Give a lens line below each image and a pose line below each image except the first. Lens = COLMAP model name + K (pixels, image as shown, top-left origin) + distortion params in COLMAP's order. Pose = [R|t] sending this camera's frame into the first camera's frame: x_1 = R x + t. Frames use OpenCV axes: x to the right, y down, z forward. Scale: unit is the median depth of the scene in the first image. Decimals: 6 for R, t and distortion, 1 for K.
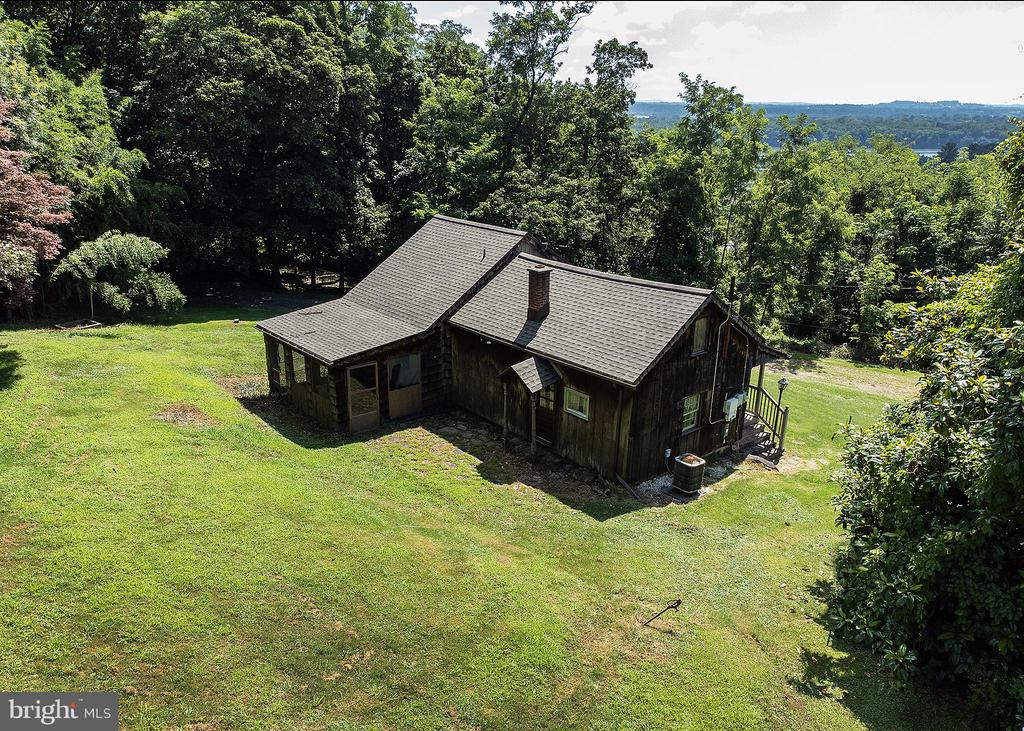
lens RADIAL K [[771.8, 0, 512.5], [0, 771.8, 367.8], [0, 0, 1]] dist [0.006394, 0.005892]
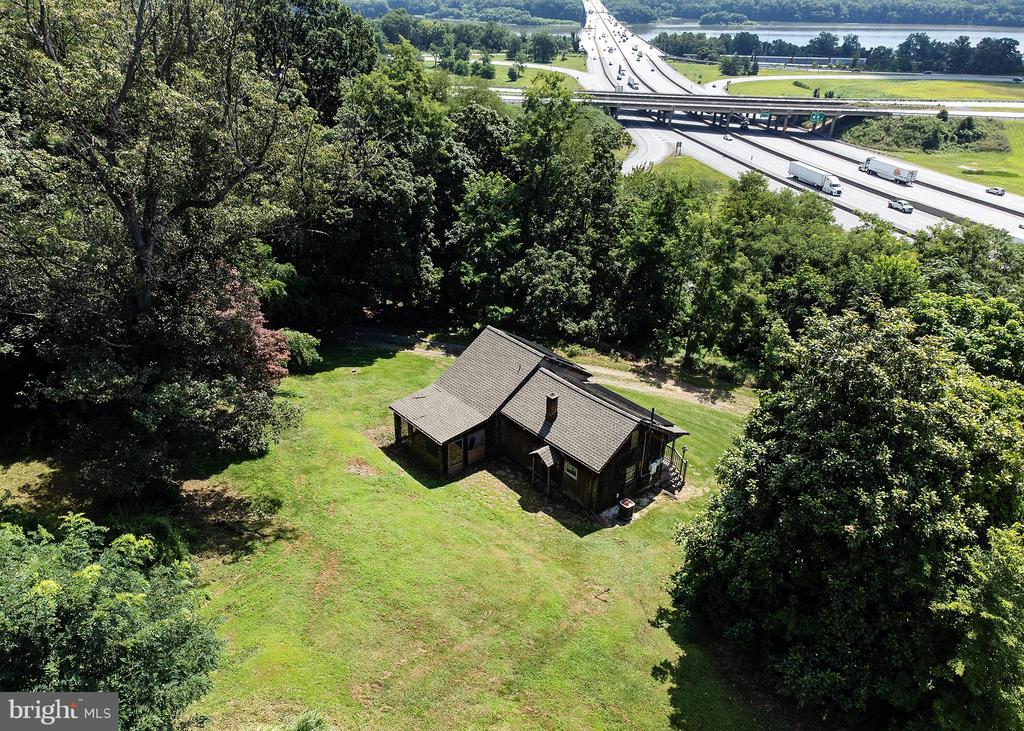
lens RADIAL K [[771.8, 0, 510.8], [0, 771.8, 363.5], [0, 0, 1]] dist [0.006394, 0.005892]
pose [[0.999973, 0.007157, -0.001838, -0.063937], [-0.006813, 0.989317, 0.145621, -0.485418], [0.002860, -0.145604, 0.989339, -0.848945]]
